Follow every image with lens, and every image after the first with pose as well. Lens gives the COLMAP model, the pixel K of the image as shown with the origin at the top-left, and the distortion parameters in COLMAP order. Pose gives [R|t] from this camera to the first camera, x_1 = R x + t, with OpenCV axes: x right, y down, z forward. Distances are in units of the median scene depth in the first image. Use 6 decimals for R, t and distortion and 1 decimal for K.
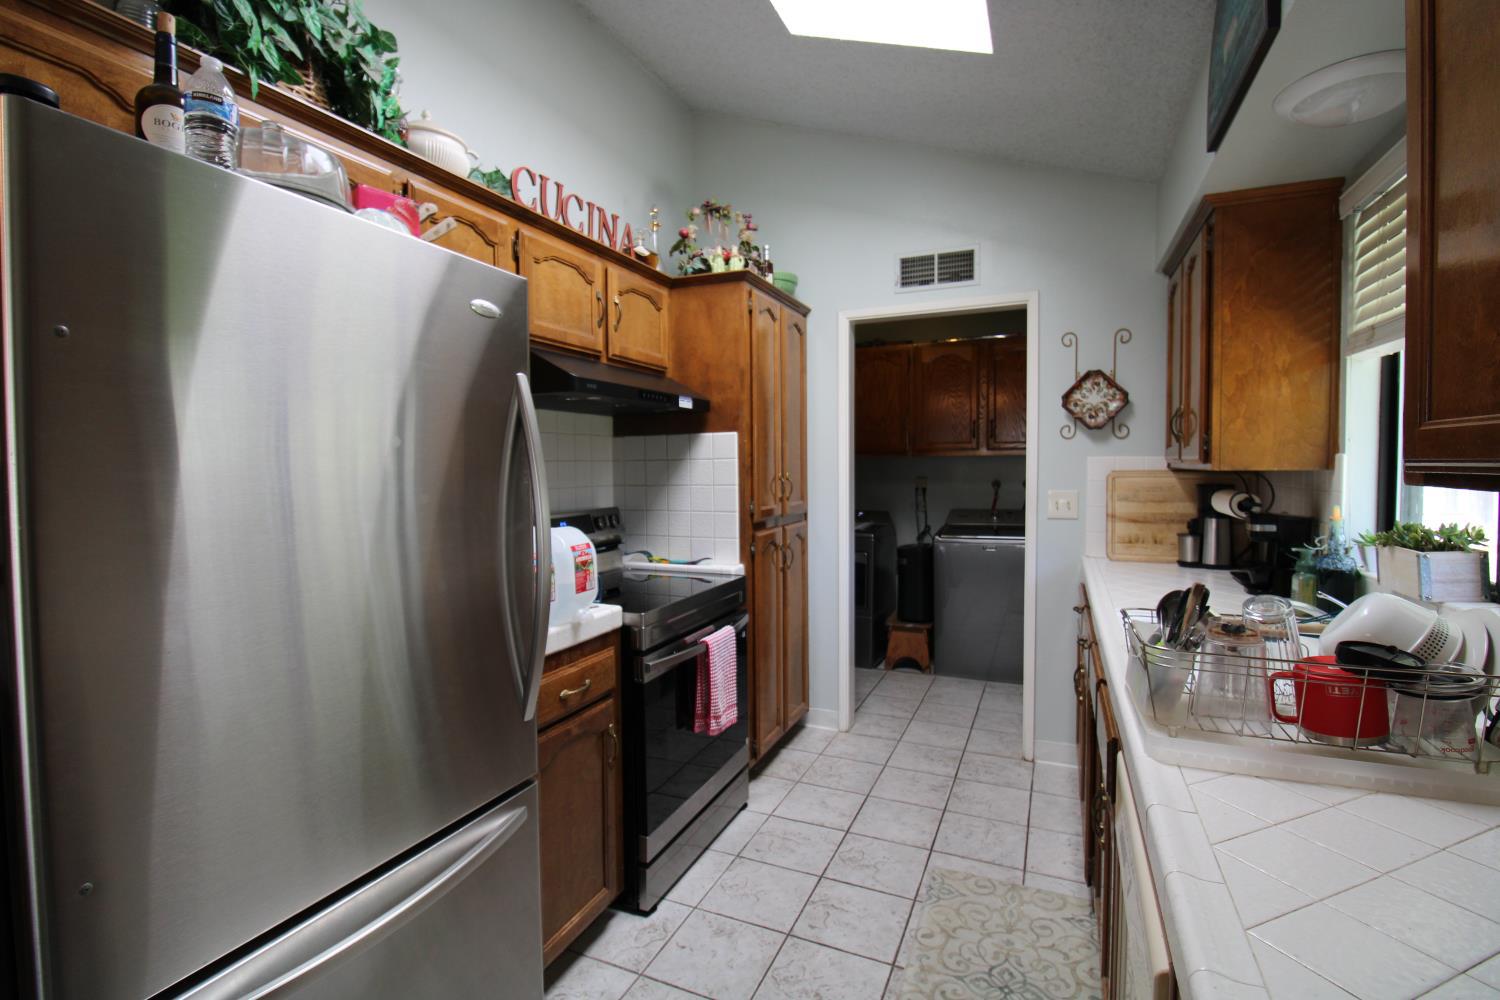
lens RADIAL K [[697.7, 0, 756.1], [0, 697.7, 492.2], [0, 0, 1]] dist [-0.008394, -0.007156]
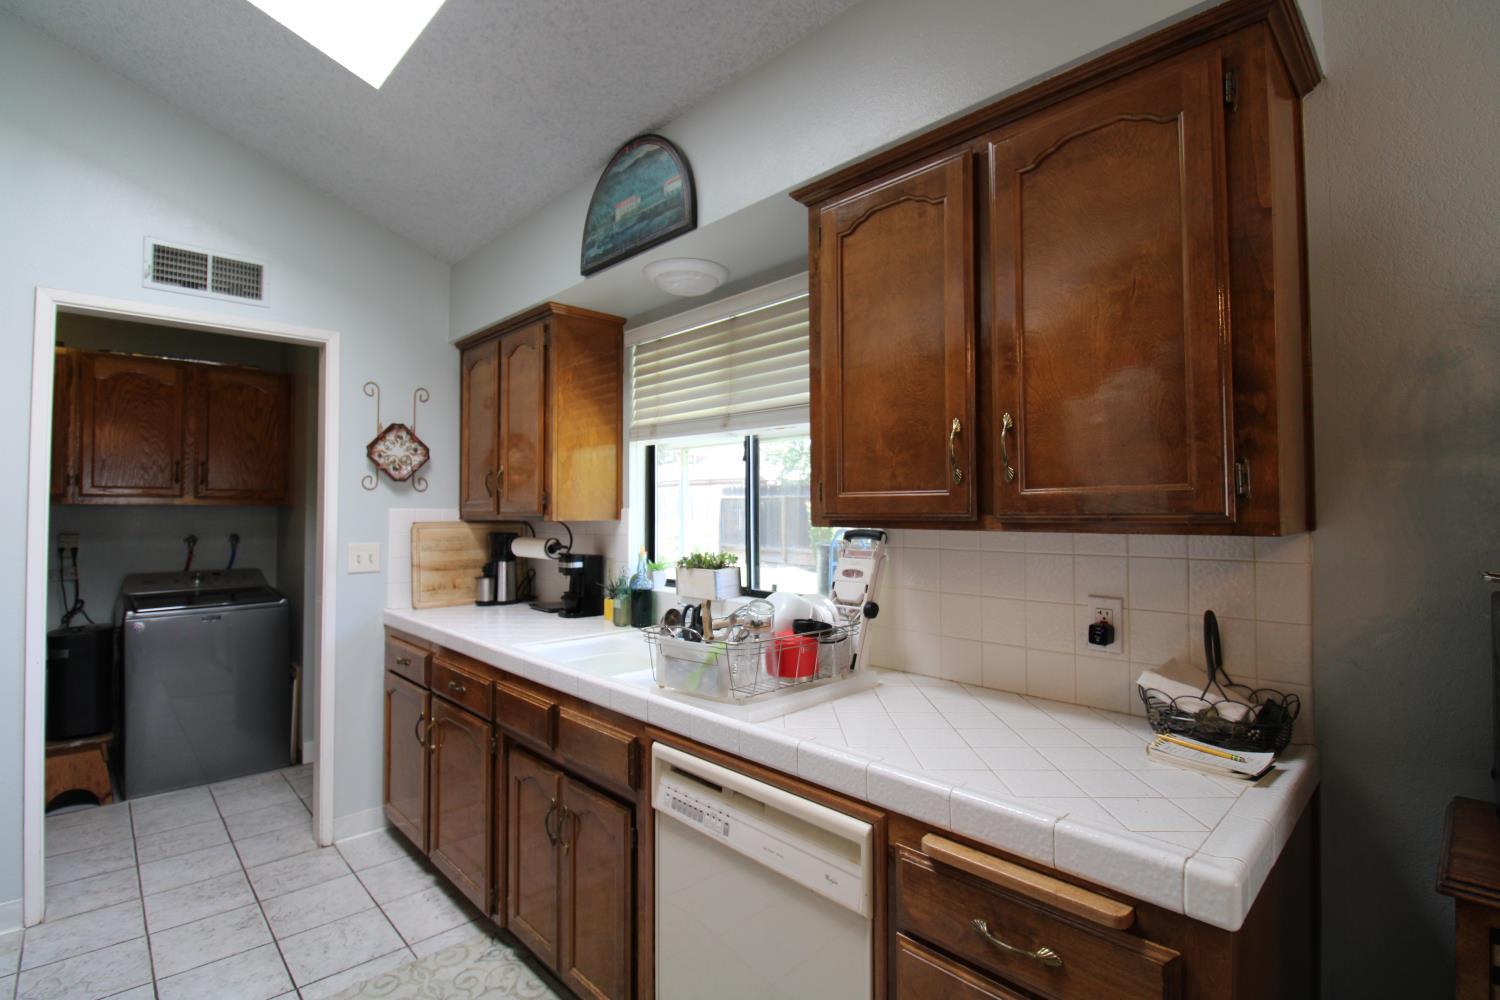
lens RADIAL K [[697.7, 0, 744.2], [0, 697.7, 491.5], [0, 0, 1]] dist [-0.008394, -0.007156]
pose [[0.380399, 0.036296, 0.924110, -0.282299], [0.035018, 0.997948, -0.053611, -0.004052], [-0.924159, 0.052754, 0.378348, 0.163150]]
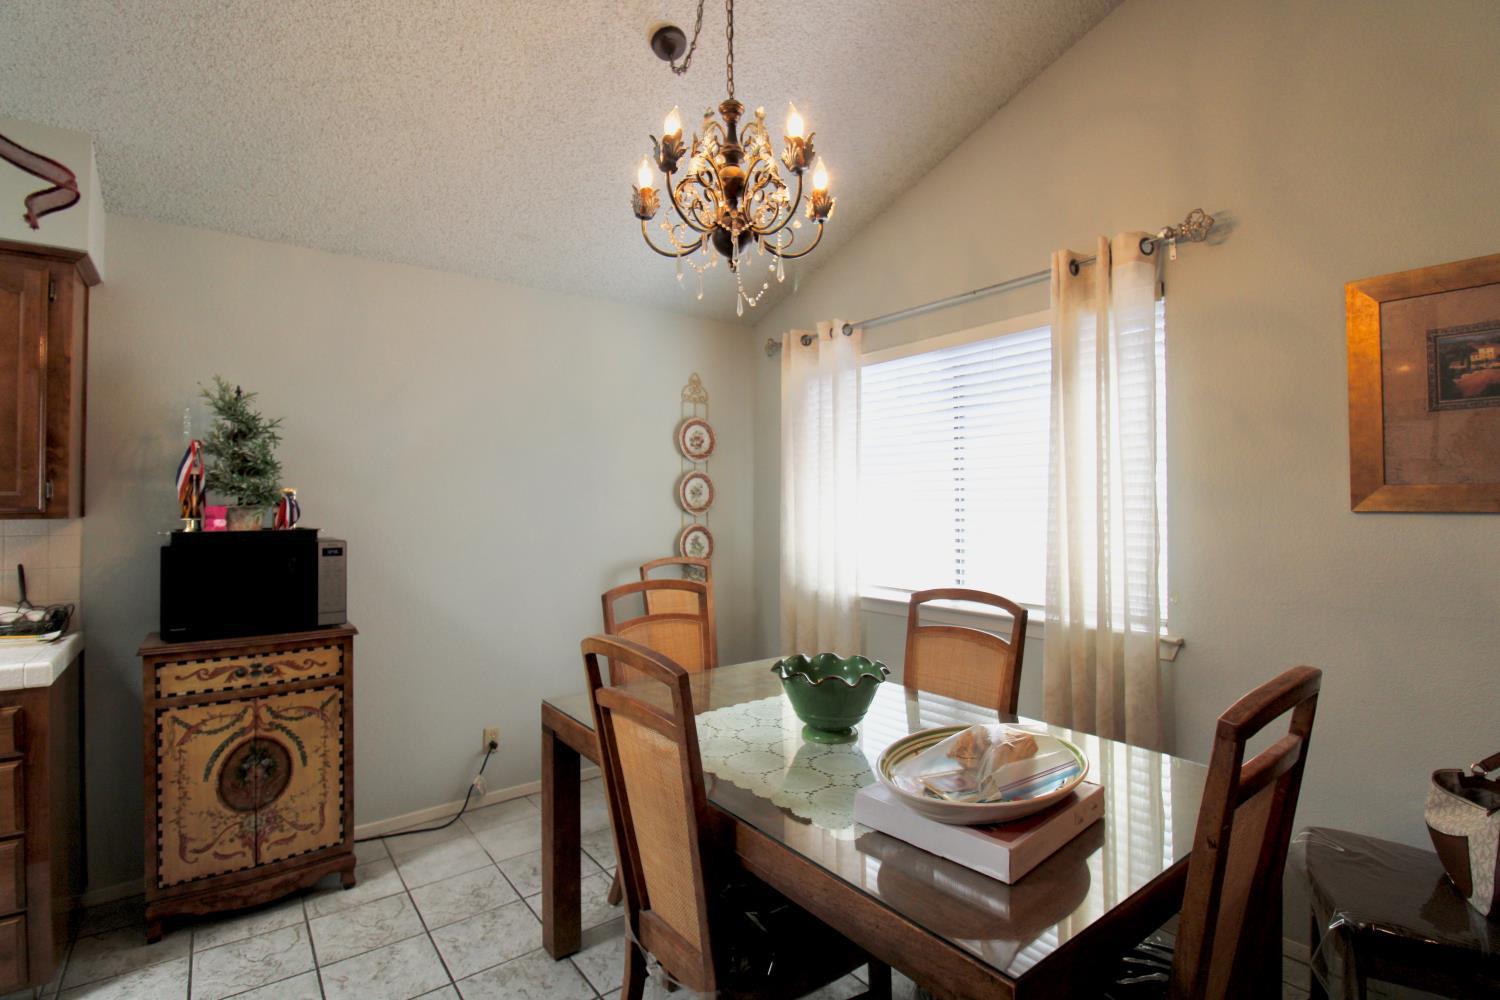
lens RADIAL K [[697.7, 0, 747.4], [0, 697.7, 496.1], [0, 0, 1]] dist [-0.008394, -0.007156]
pose [[-0.880470, 0.017873, 0.473764, -0.826666], [0.030059, 0.999383, 0.018160, -0.006278], [-0.473147, 0.030230, -0.880465, 0.344313]]
